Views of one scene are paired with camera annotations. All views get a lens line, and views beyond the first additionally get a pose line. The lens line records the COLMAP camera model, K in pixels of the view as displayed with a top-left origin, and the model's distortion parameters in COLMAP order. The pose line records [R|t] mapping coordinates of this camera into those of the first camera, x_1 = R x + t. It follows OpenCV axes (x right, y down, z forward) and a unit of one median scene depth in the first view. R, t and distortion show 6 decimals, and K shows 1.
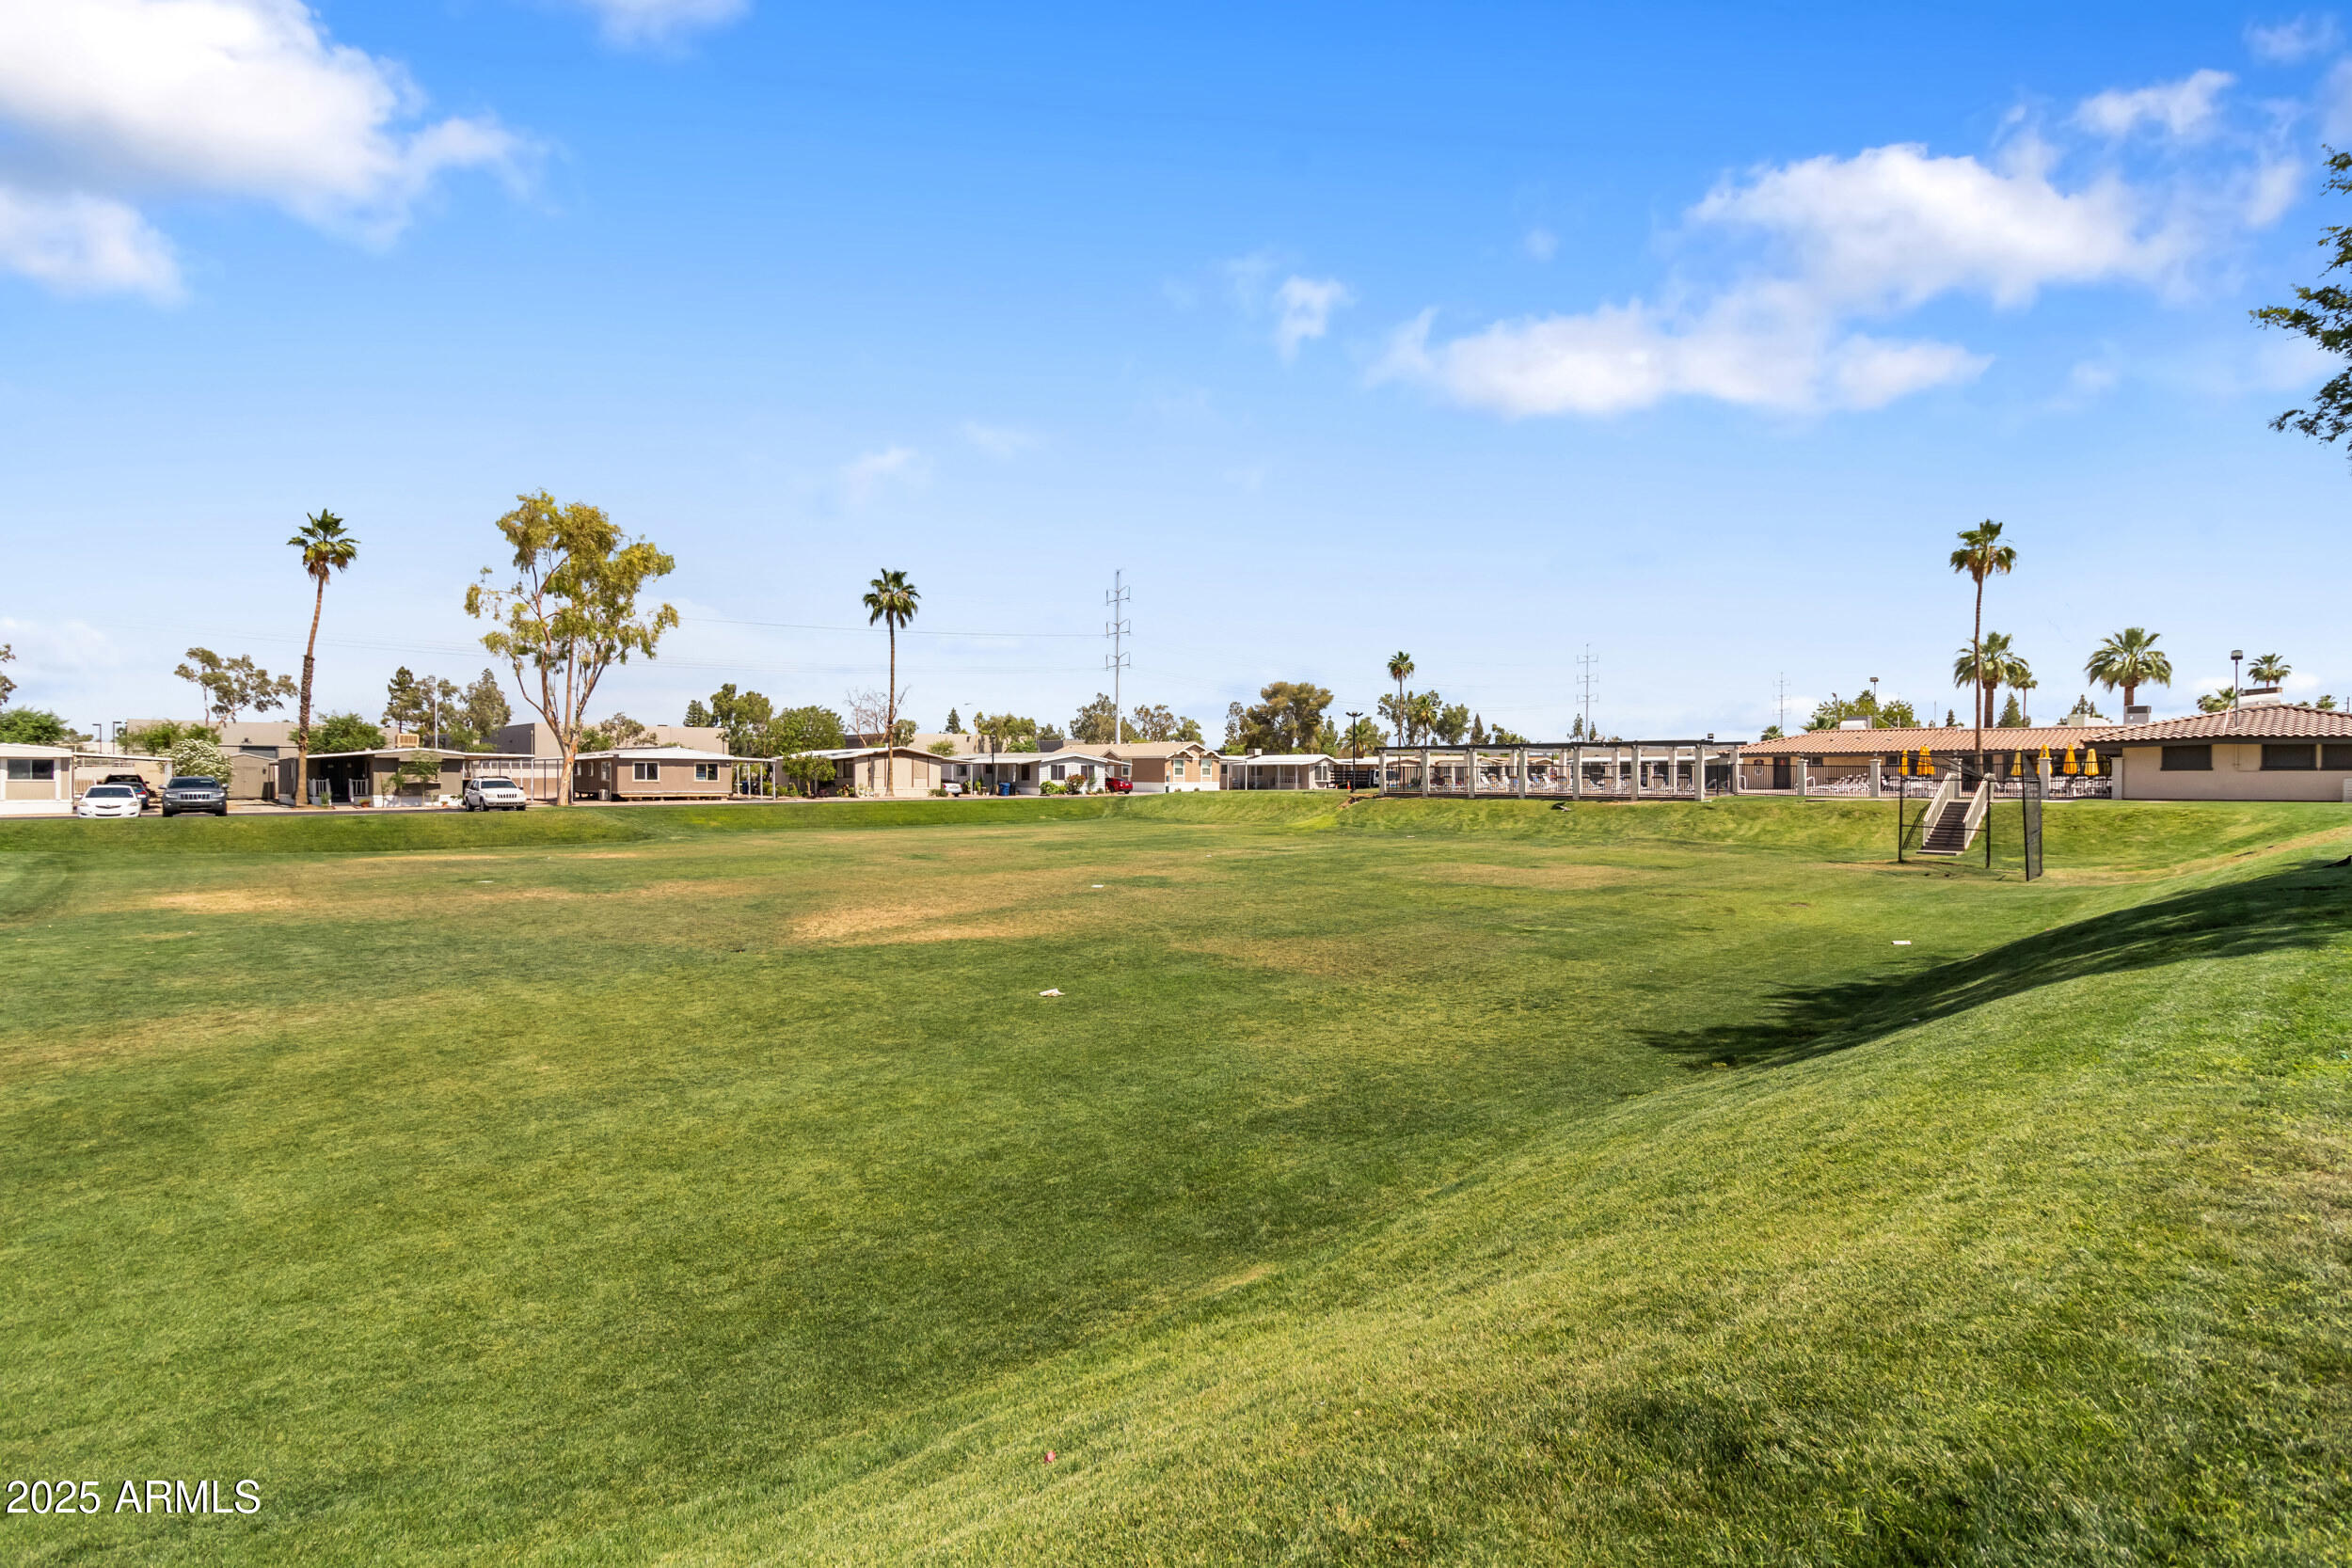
lens RADIAL K [[1073.1, 0, 1176.0], [0, 1073.1, 784.0], [0, 0, 1]] dist [0.002464, -0.000165]
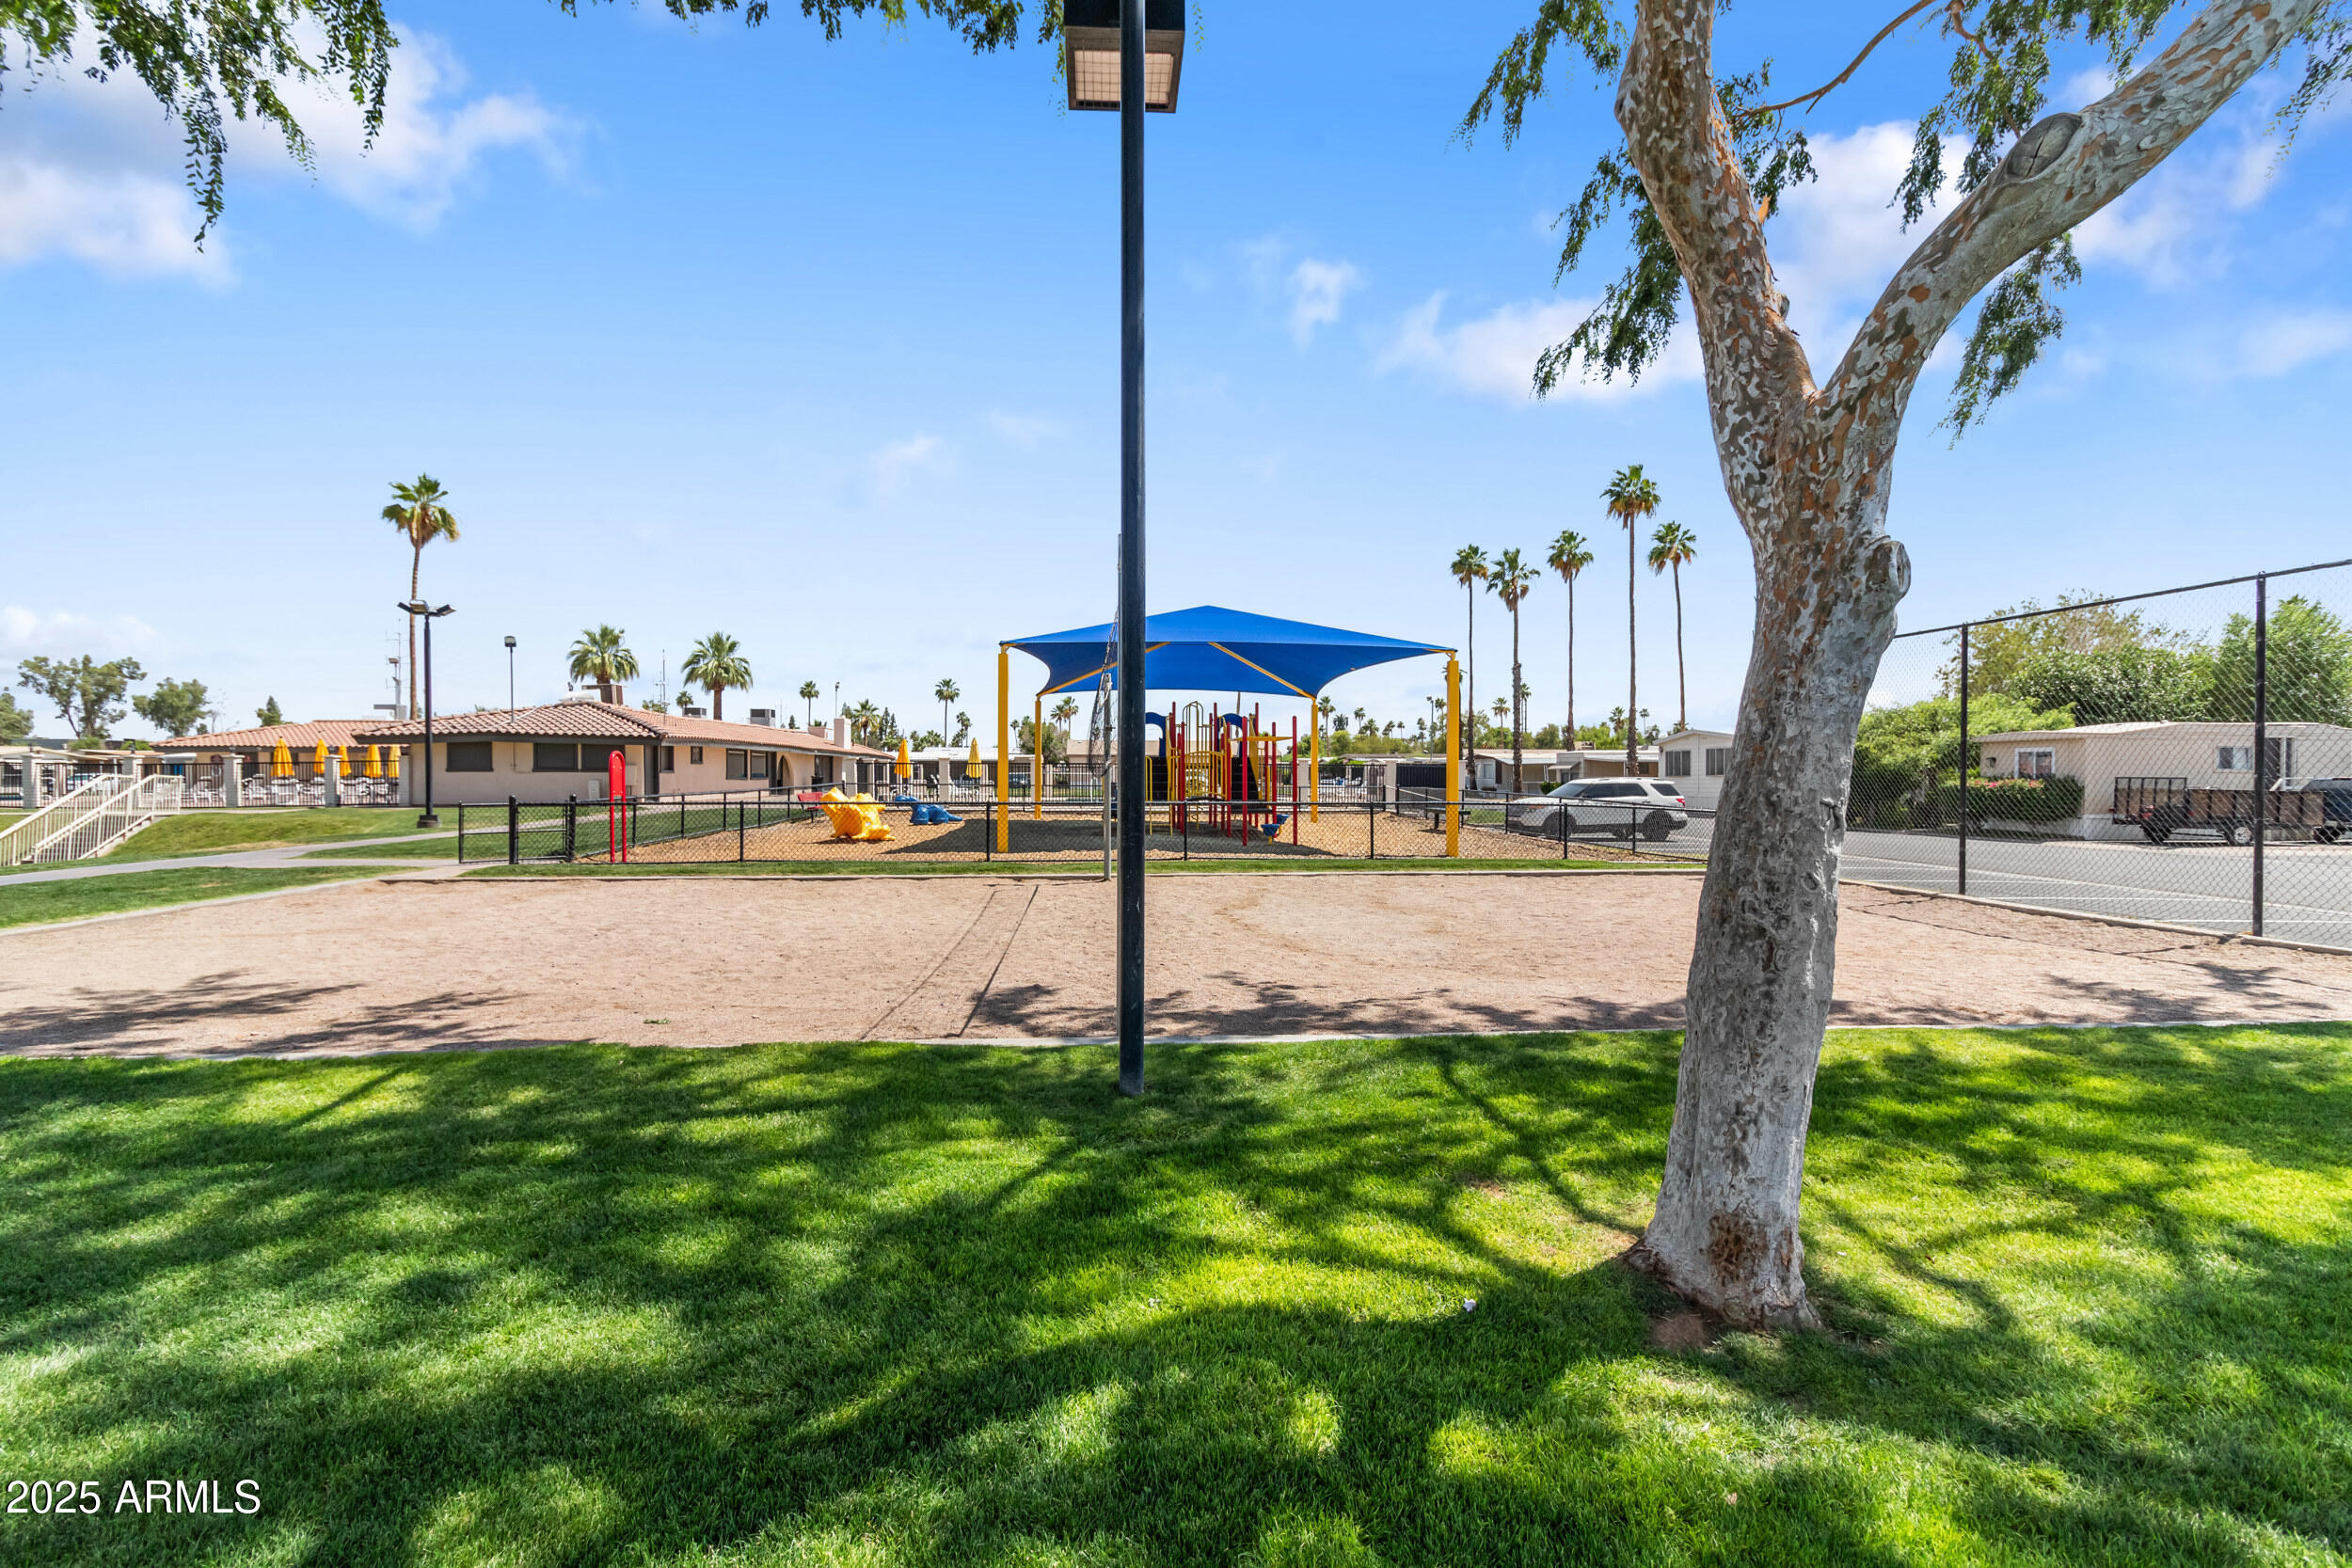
lens RADIAL K [[1073.1, 0, 1176.0], [0, 1073.1, 784.0], [0, 0, 1]] dist [0.002464, -0.000165]
pose [[0.602568, -0.009828, 0.798007, 0.336394], [0.008522, 0.999946, 0.005880, -0.001737], [-0.798022, 0.003257, 0.602619, 0.016559]]
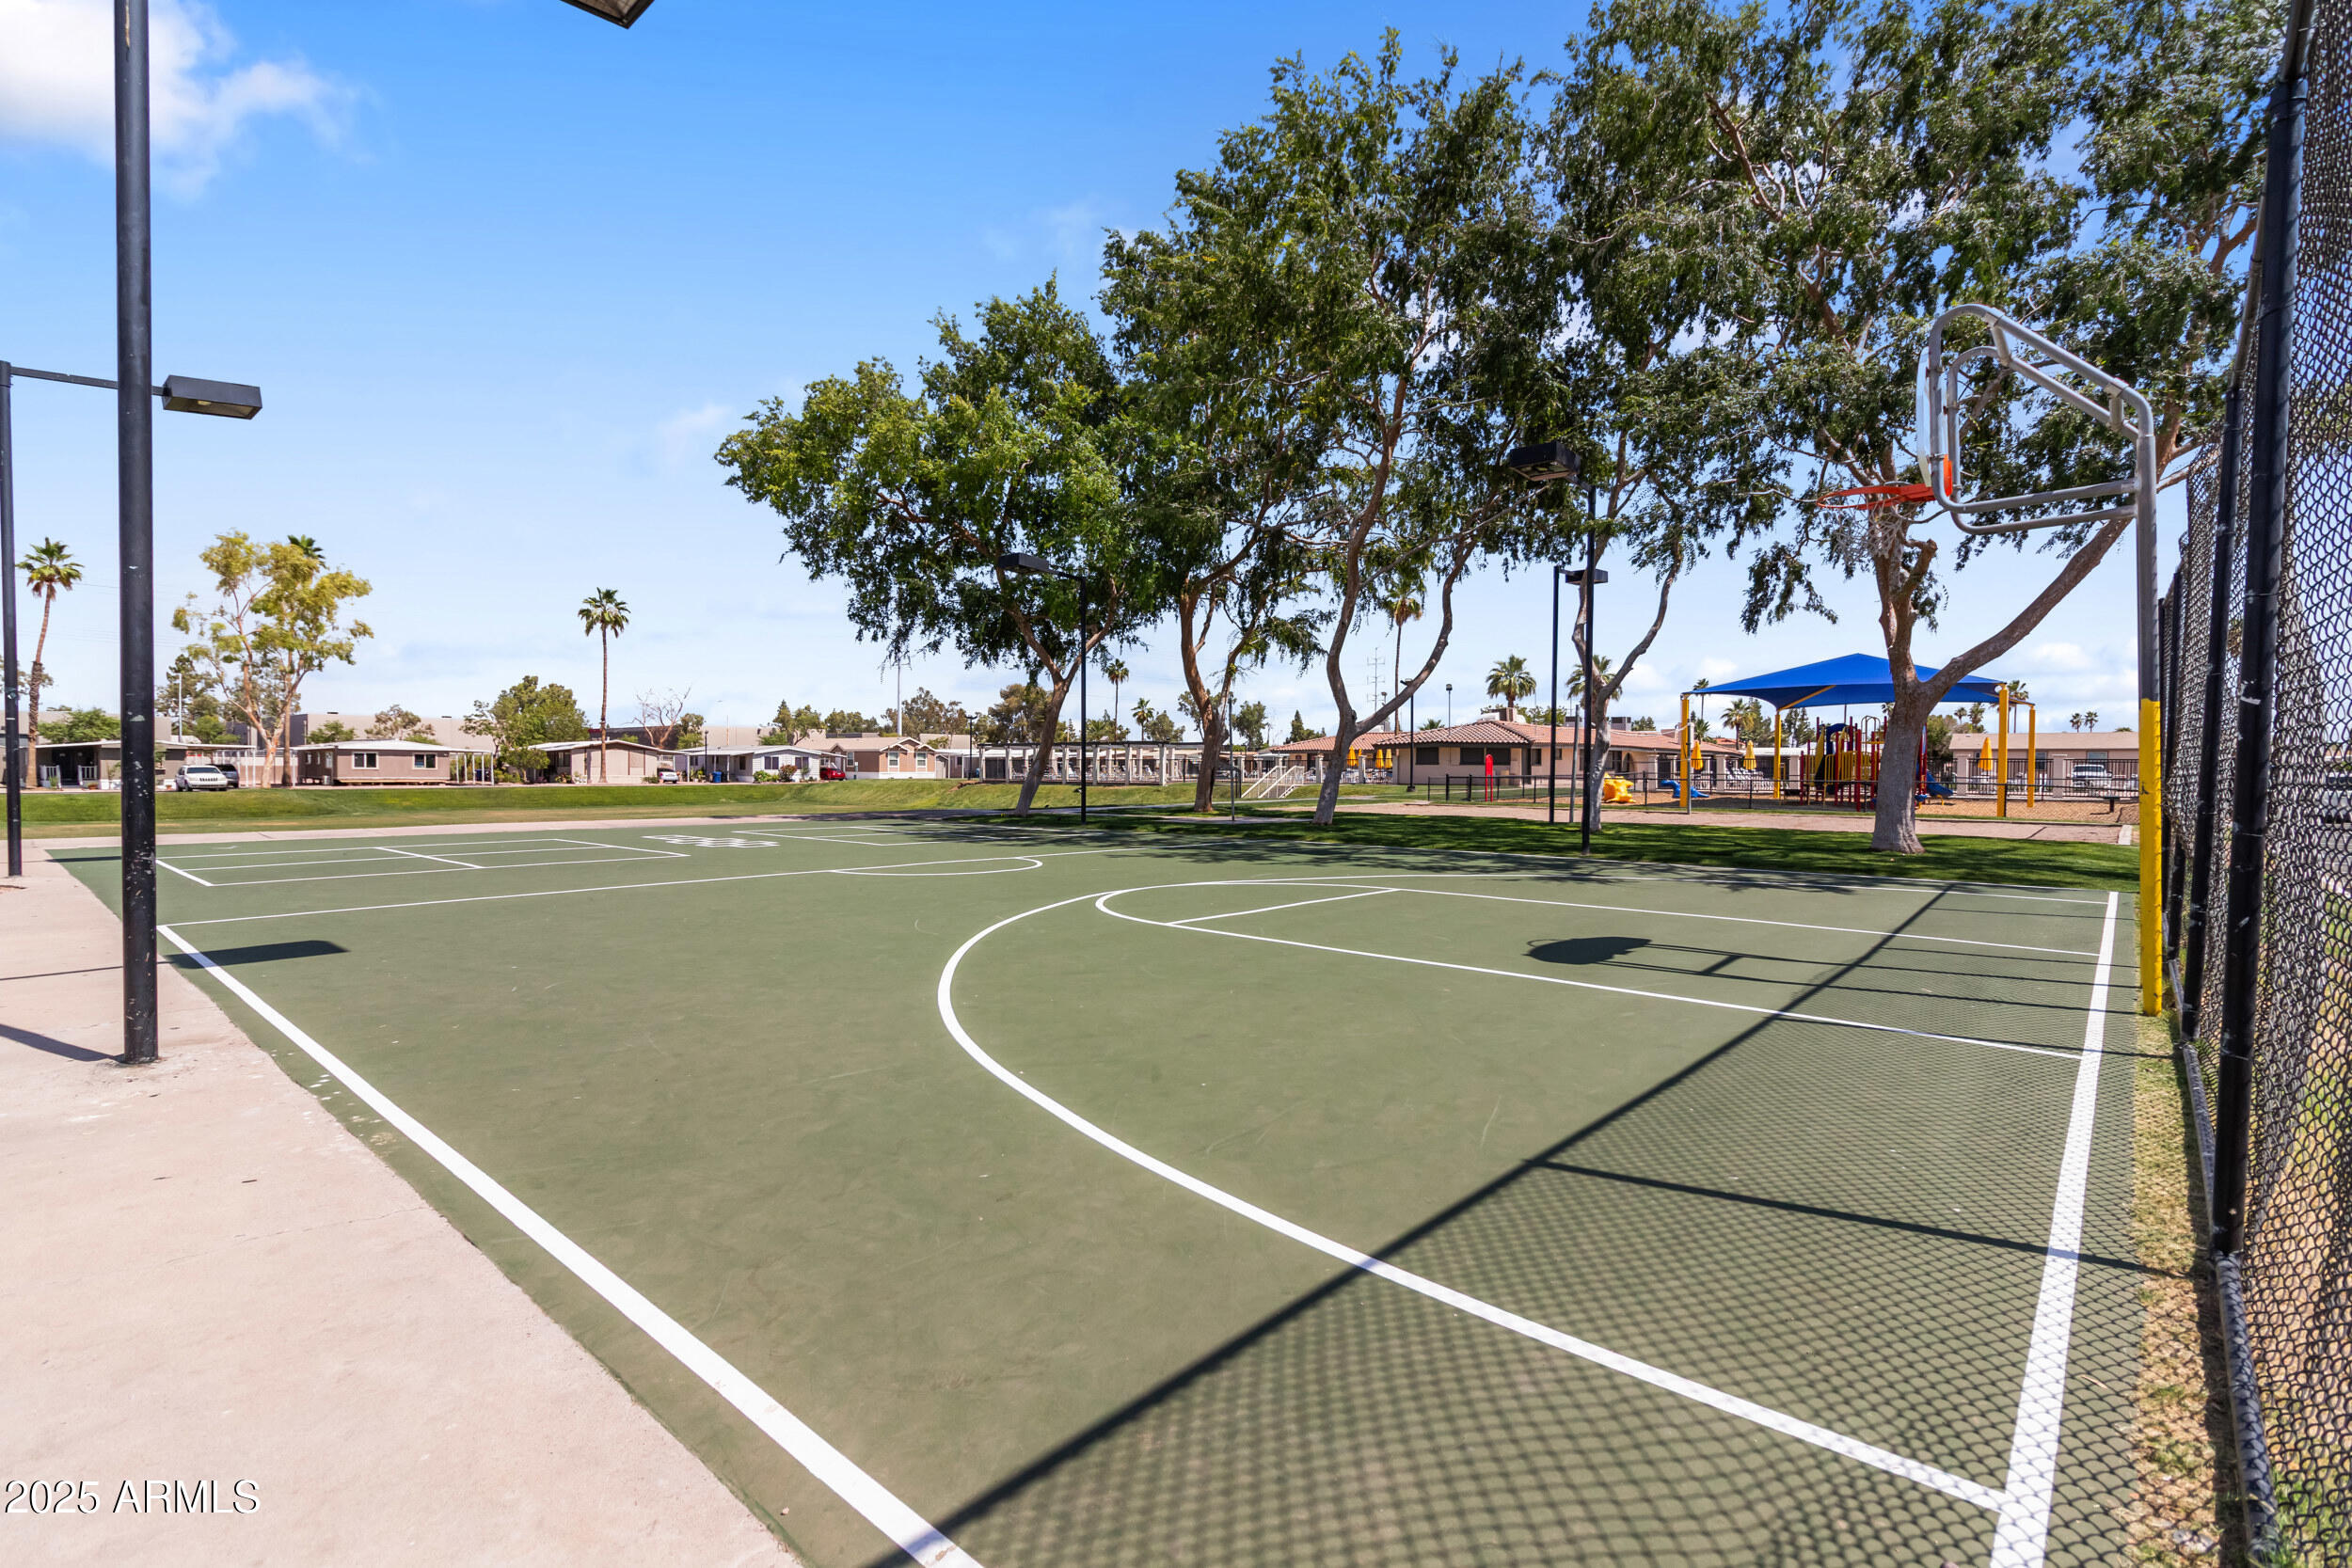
lens RADIAL K [[1056.3, 0, 1165.5], [0, 1056.3, 789.8], [0, 0, 1]] dist [-0.001969, -0.000949]
pose [[0.994246, 0.002053, 0.107102, 0.242616], [-0.003503, 0.999905, 0.013352, 0.001996], [-0.107064, -0.013650, 0.994158, -0.228316]]
